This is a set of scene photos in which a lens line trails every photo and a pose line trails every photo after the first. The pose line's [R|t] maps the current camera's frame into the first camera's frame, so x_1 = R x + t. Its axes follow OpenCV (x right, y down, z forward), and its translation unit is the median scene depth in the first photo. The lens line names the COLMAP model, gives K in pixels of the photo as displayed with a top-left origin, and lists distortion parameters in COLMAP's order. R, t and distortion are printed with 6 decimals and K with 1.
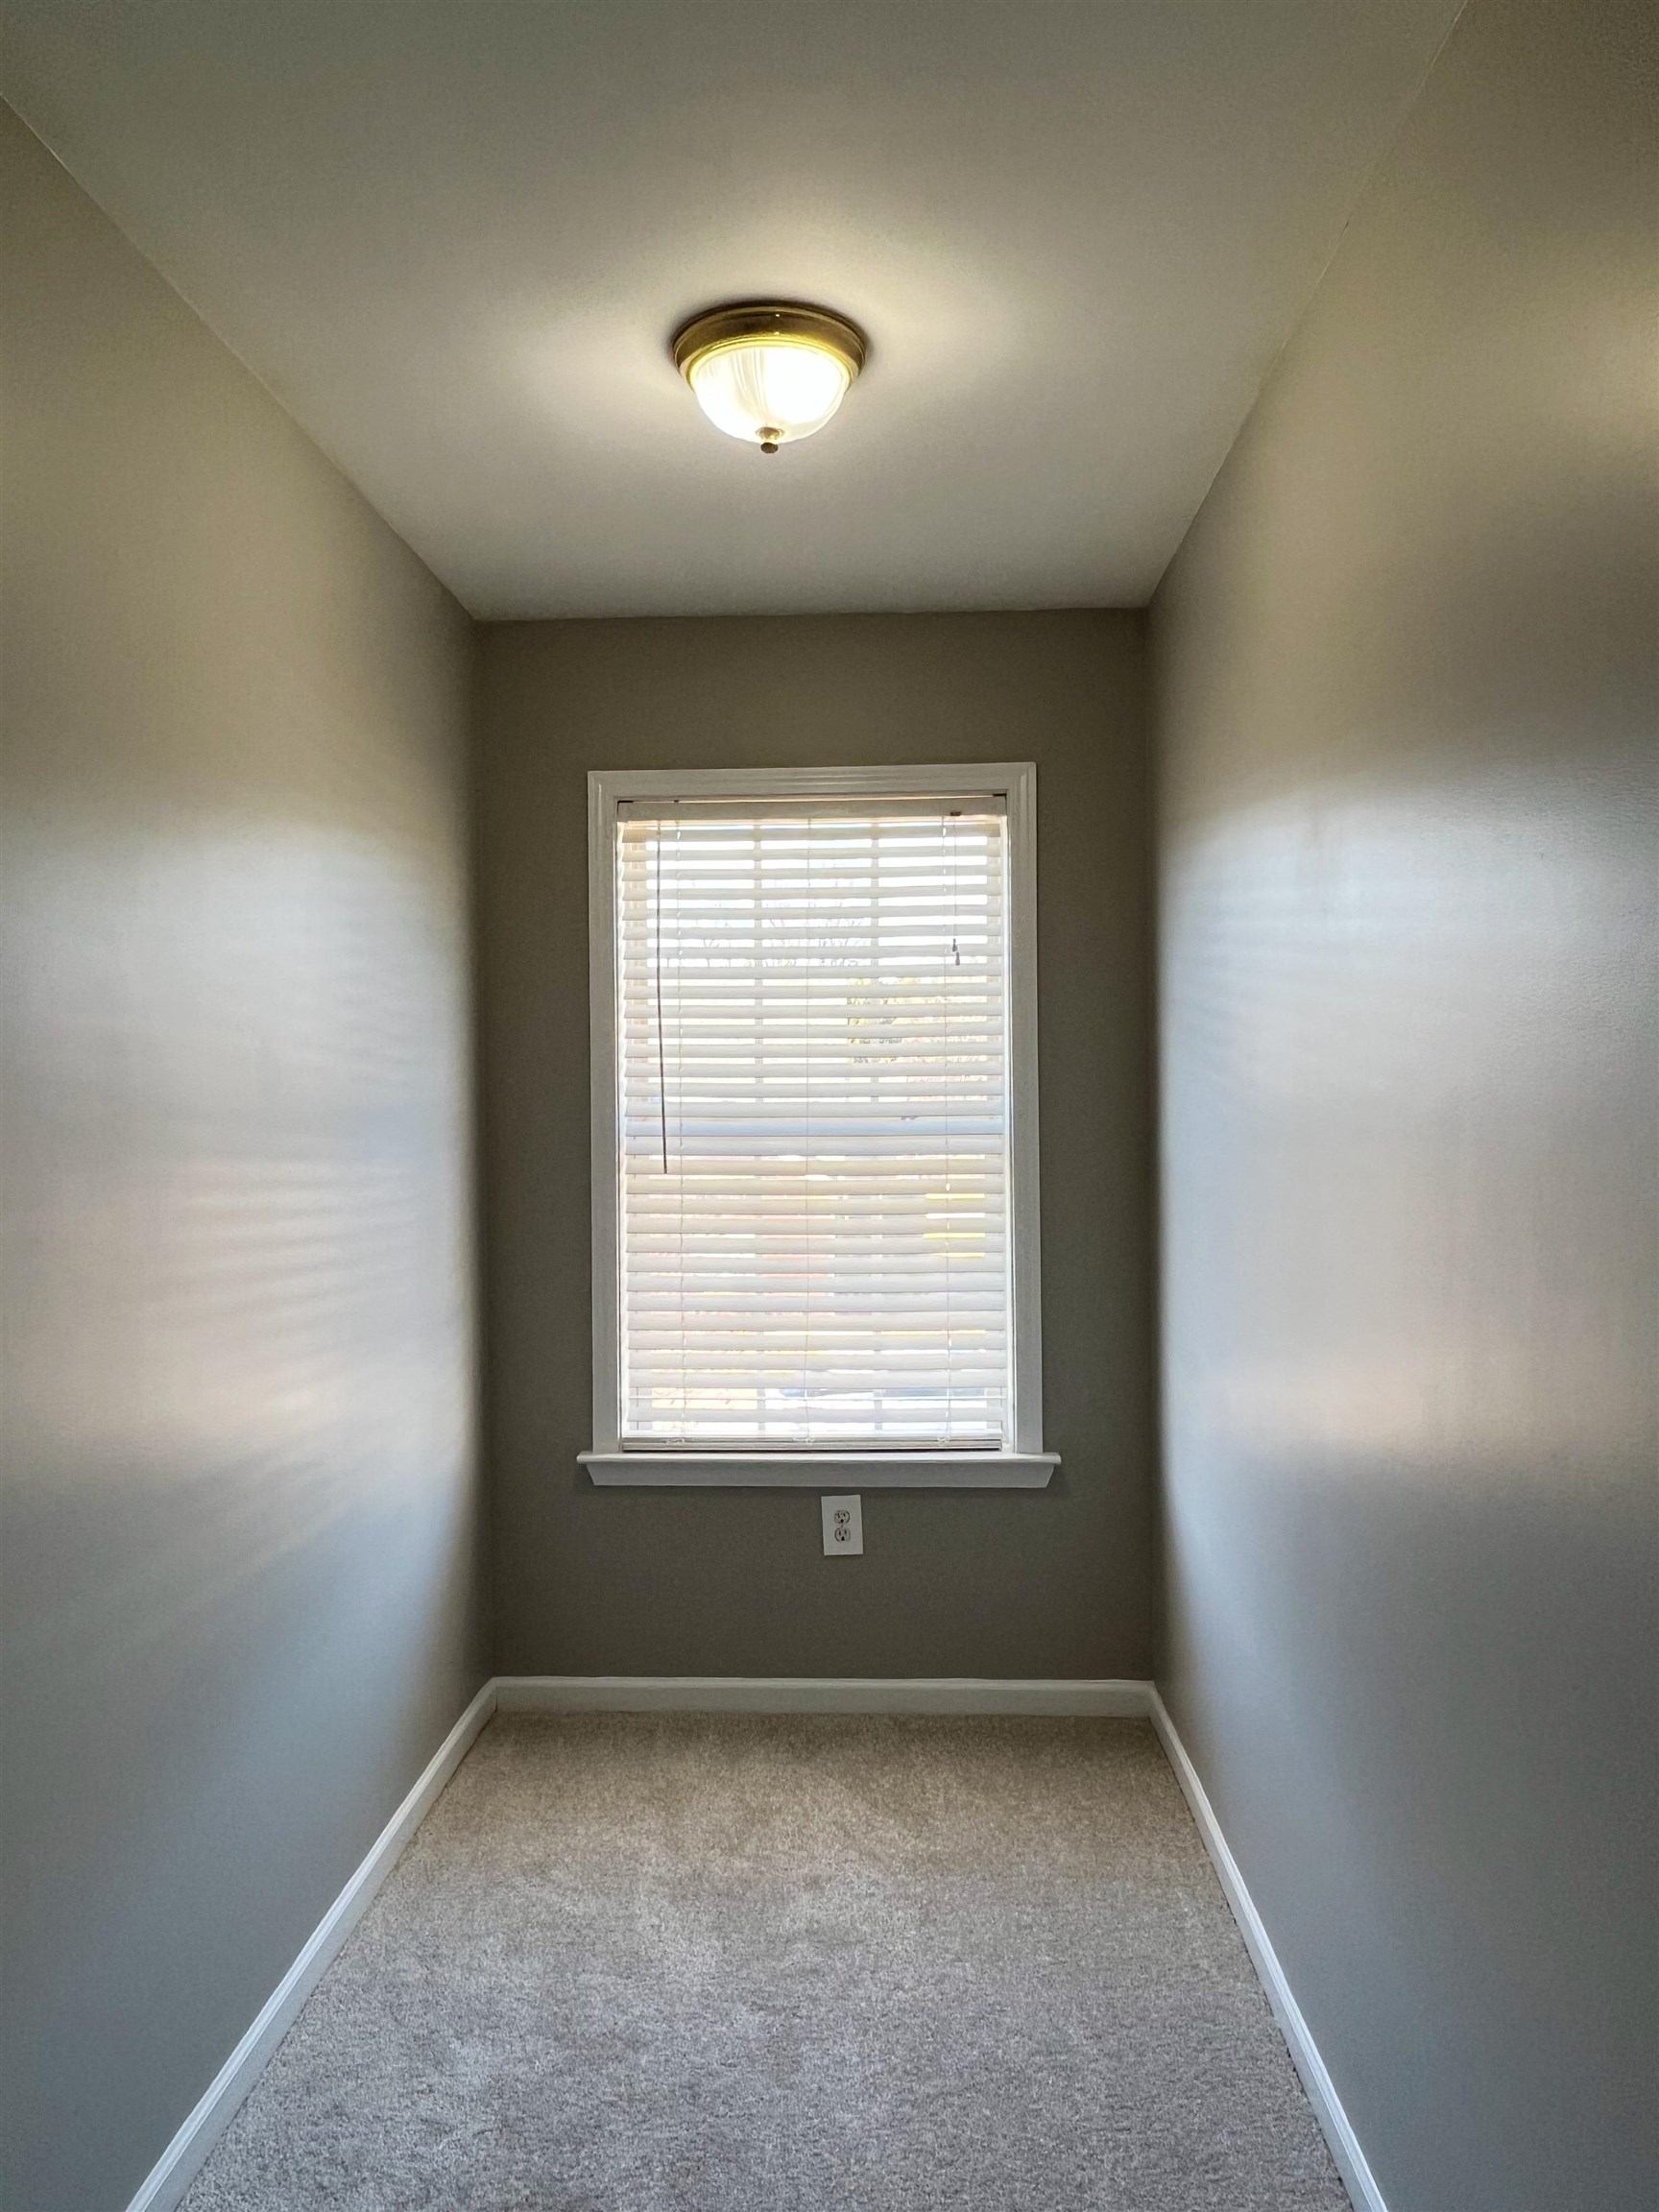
lens RADIAL K [[1501.6, 0, 829.5], [0, 1501.6, 1106.0], [0, 0, 1]] dist [0.010142, -0.000388]
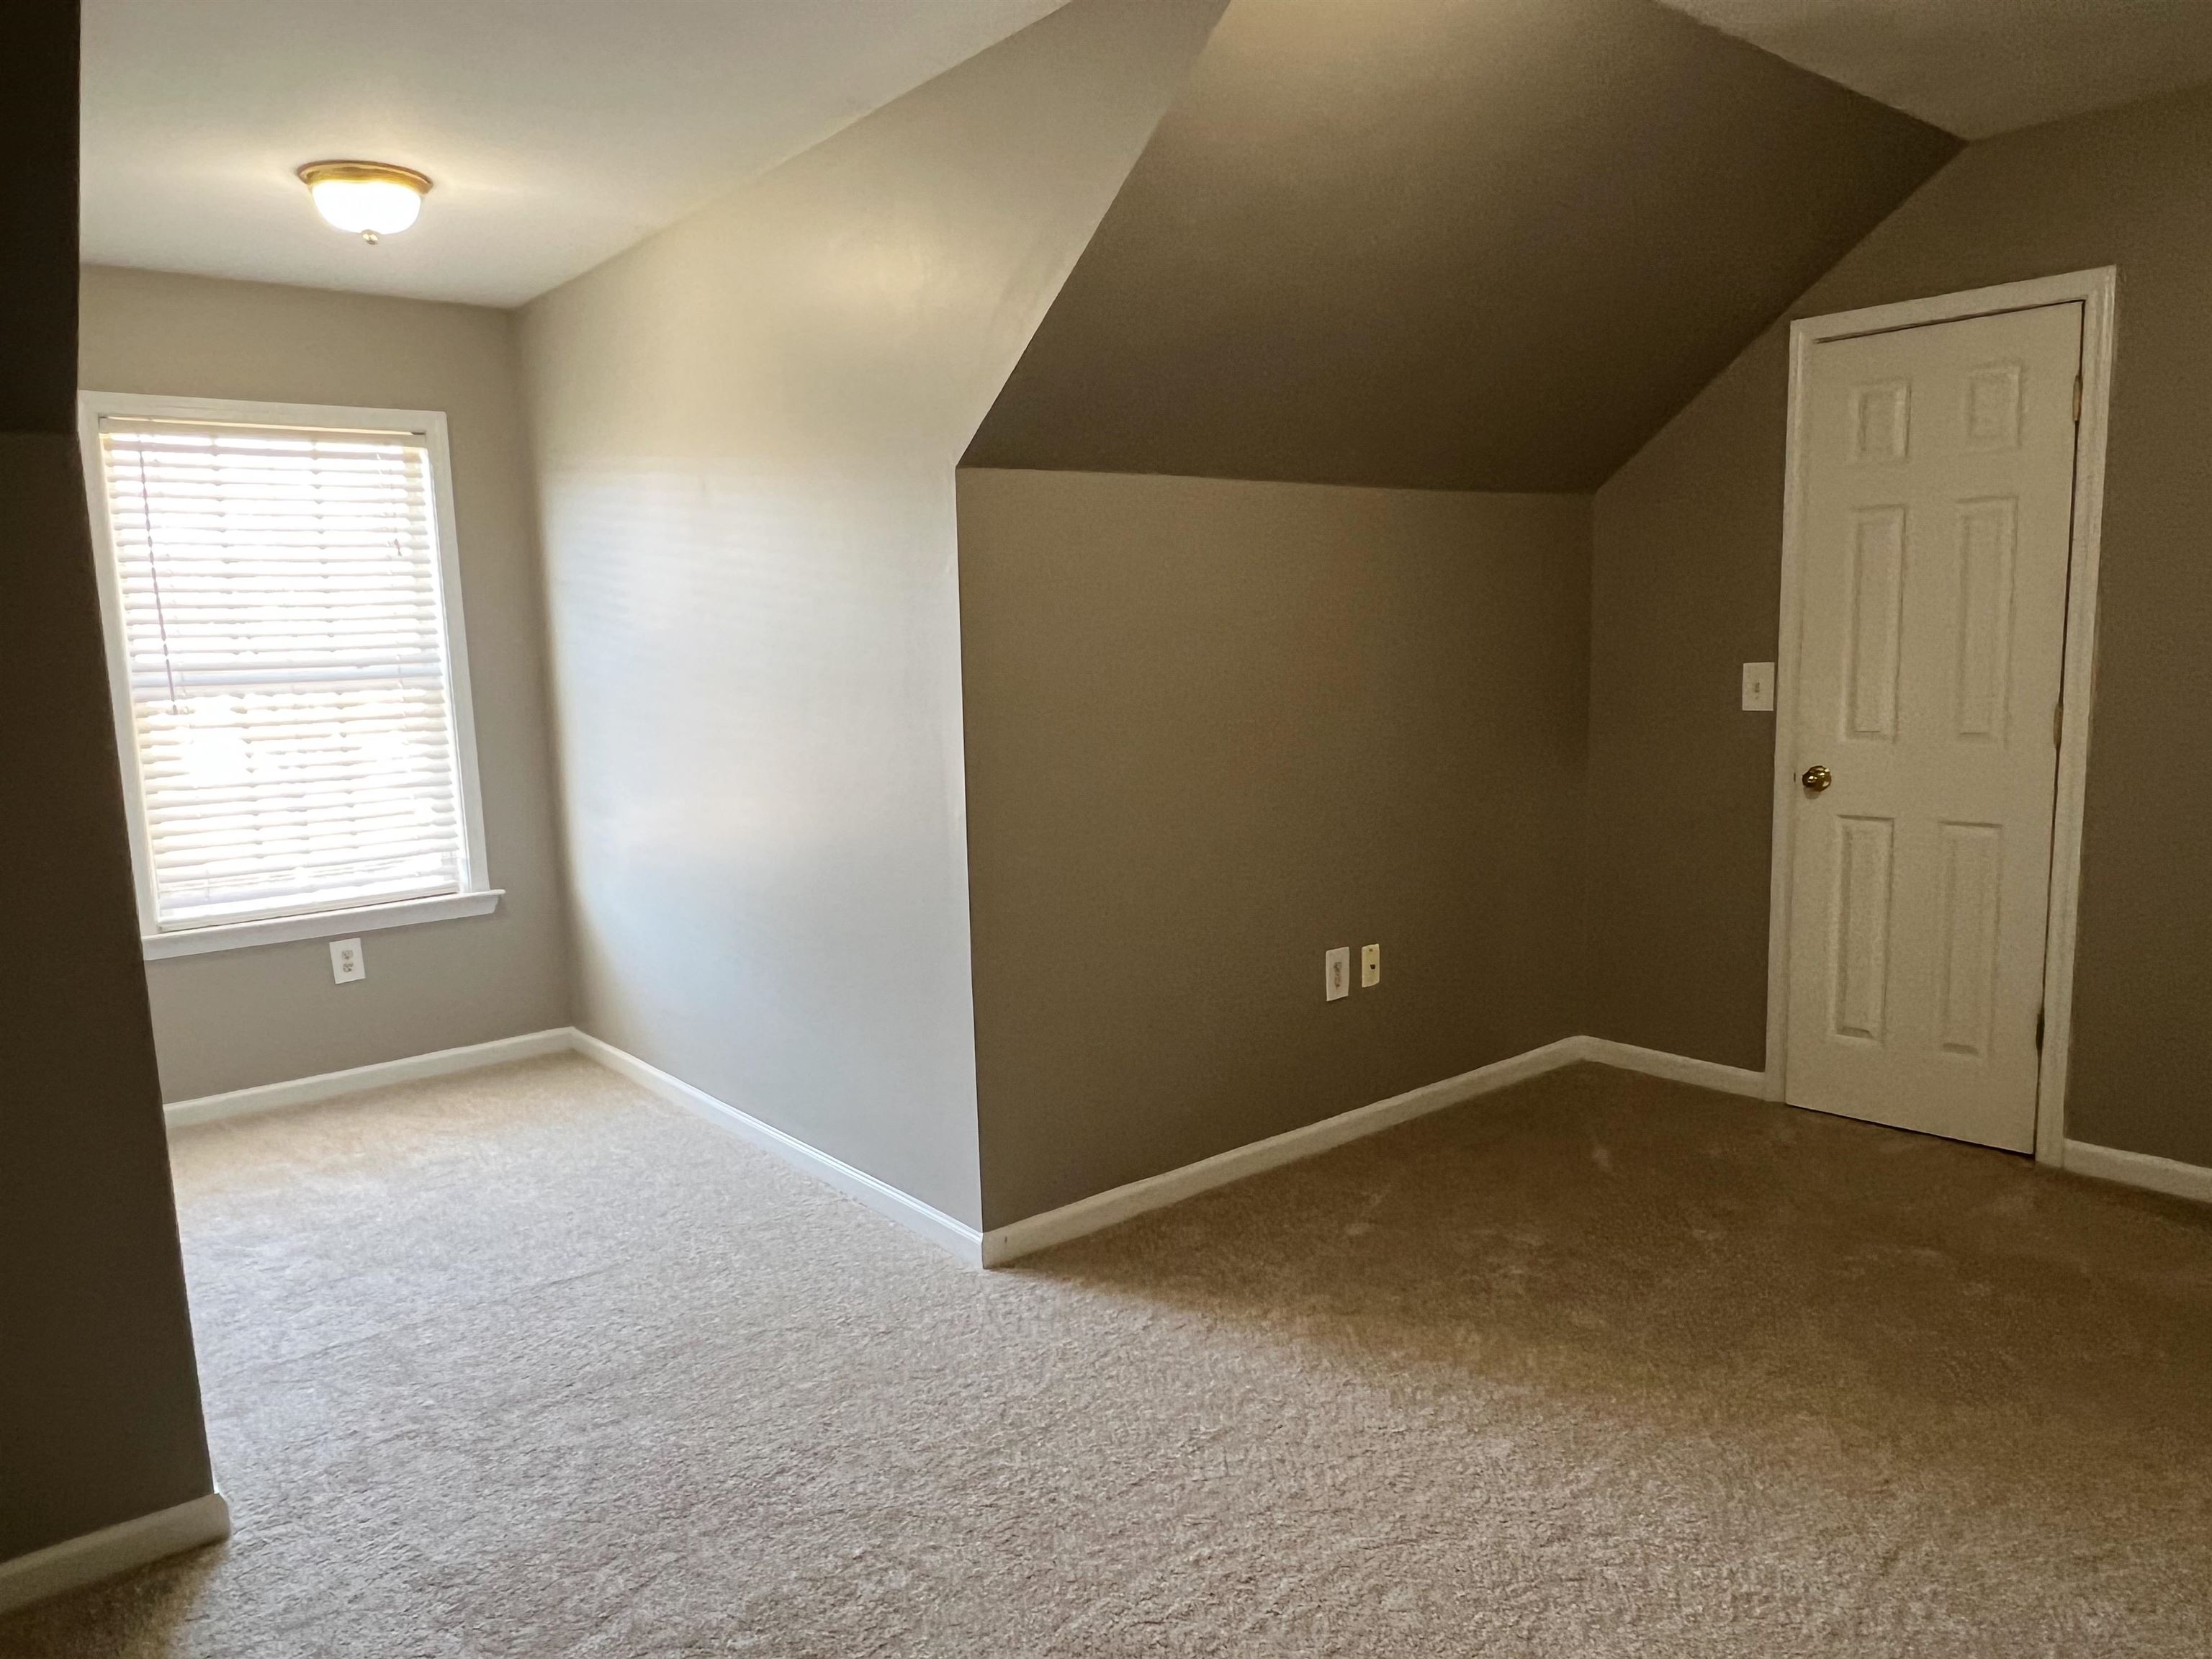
lens RADIAL K [[1501.6, 0, 1106.0], [0, 1501.6, 829.5], [0, 0, 1]] dist [0.010142, -0.000388]
pose [[0.740853, -0.106929, 0.663102, -0.386550], [0.037621, 0.992303, 0.117982, 0.019815], [-0.670613, -0.062461, 0.739173, -0.501679]]
